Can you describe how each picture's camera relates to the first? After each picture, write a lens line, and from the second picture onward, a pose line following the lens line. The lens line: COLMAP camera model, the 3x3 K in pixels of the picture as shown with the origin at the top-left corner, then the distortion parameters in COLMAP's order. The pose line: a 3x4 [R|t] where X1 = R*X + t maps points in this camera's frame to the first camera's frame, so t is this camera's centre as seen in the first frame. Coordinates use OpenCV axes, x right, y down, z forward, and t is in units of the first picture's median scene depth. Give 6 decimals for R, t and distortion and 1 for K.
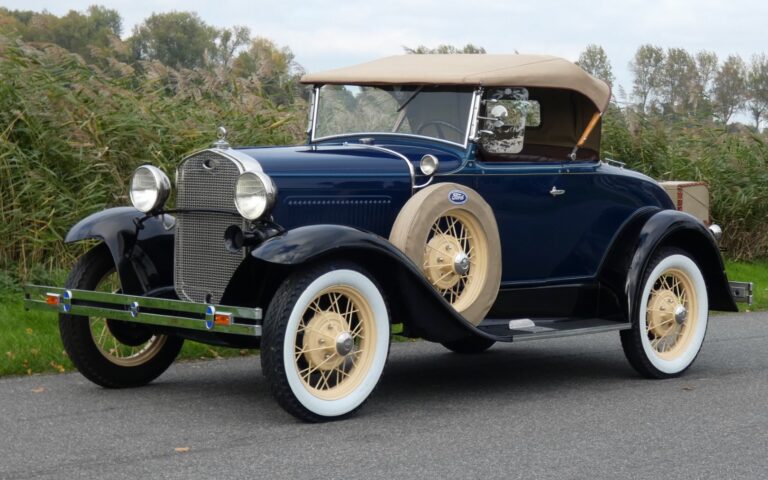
lens RADIAL K [[1793.0, 0, 384.0], [0, 1793.0, 240.0], [0, 0, 1]] dist [0.100001, -0.053110]
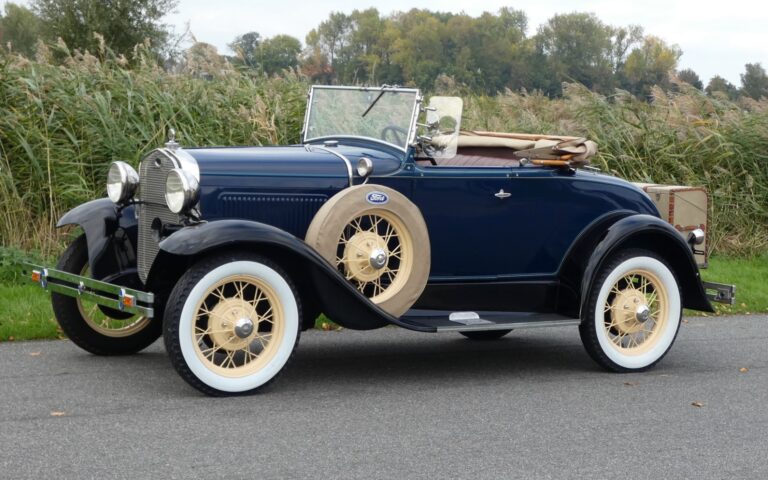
lens RADIAL K [[1590.2, 0, 367.6], [0, 1590.2, 318.0], [0, 0, 1]] dist [0.103337, -0.138477]
pose [[0.969692, 0.046570, -0.239852, 0.263192], [-0.031418, 0.997284, 0.066613, -0.014988], [0.242302, -0.057058, 0.968522, 0.057008]]
